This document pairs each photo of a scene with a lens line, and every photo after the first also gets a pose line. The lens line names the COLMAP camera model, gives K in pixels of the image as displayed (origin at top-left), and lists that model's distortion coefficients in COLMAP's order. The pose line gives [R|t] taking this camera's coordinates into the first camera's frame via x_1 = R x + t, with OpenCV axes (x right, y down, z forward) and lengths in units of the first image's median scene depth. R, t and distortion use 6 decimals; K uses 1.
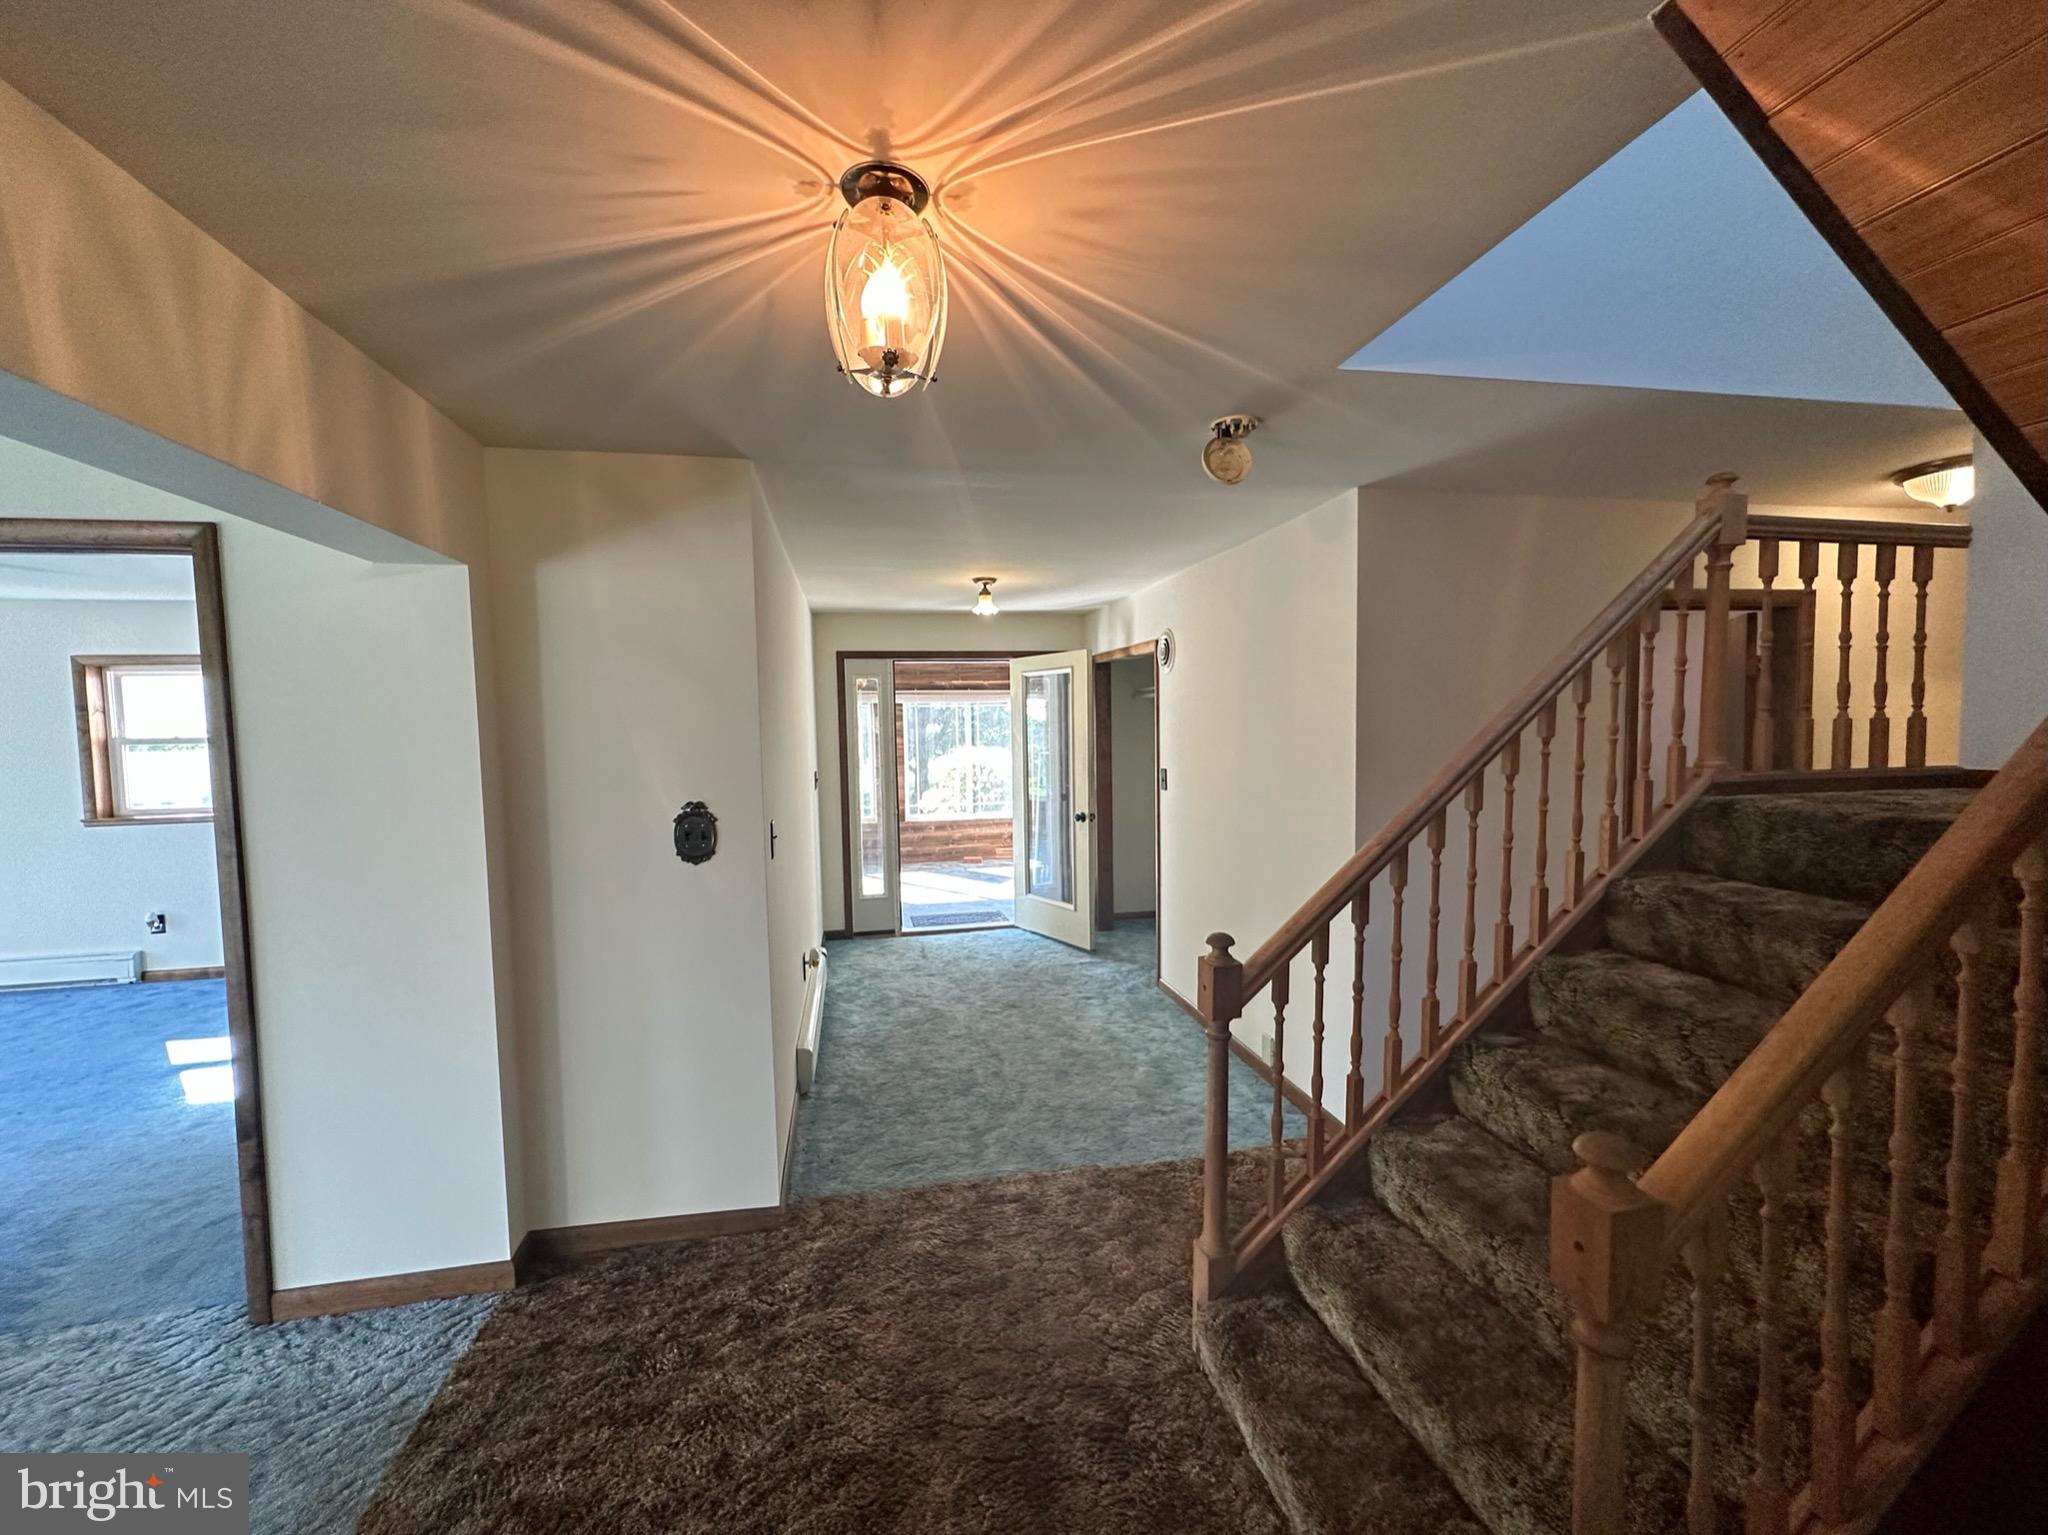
lens RADIAL K [[813.6, 0, 1023.5], [0, 813.6, 774.2], [0, 0, 1]] dist [-0.001737, -0.000265]
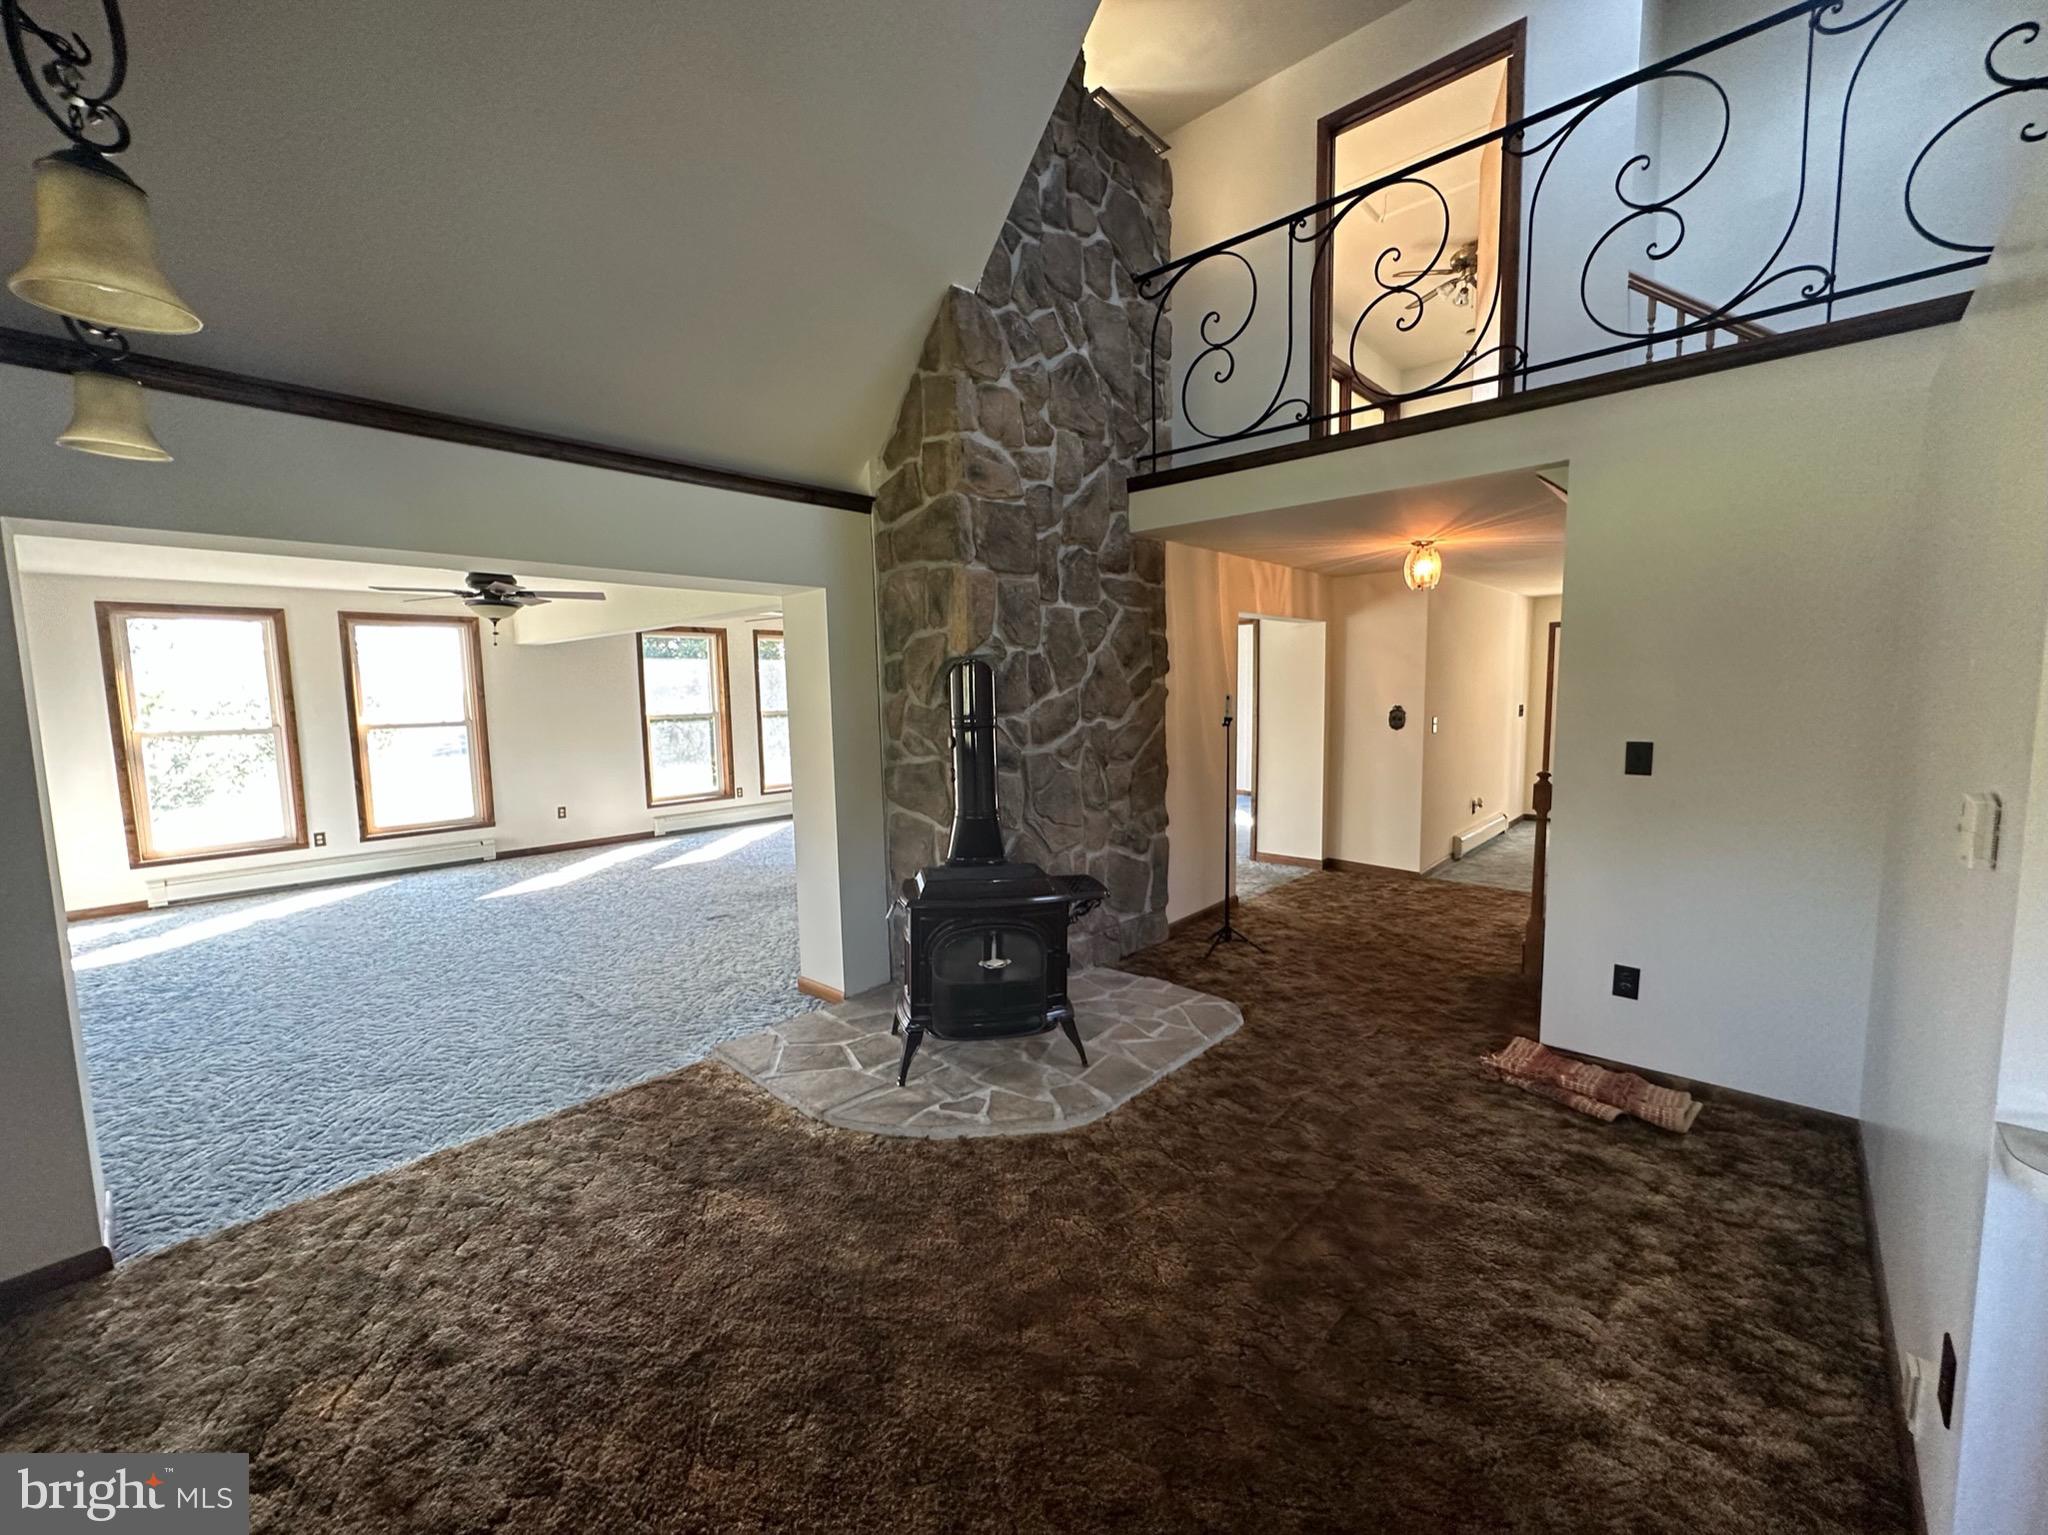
lens RADIAL K [[813.6, 0, 1022.1], [0, 813.6, 769.7], [0, 0, 1]] dist [-0.001737, -0.000265]
pose [[0.586062, 0.089655, -0.805291, 1.056581], [-0.042852, 0.995898, 0.079689, 0.087454], [0.809132, -0.012195, 0.587500, -1.572755]]
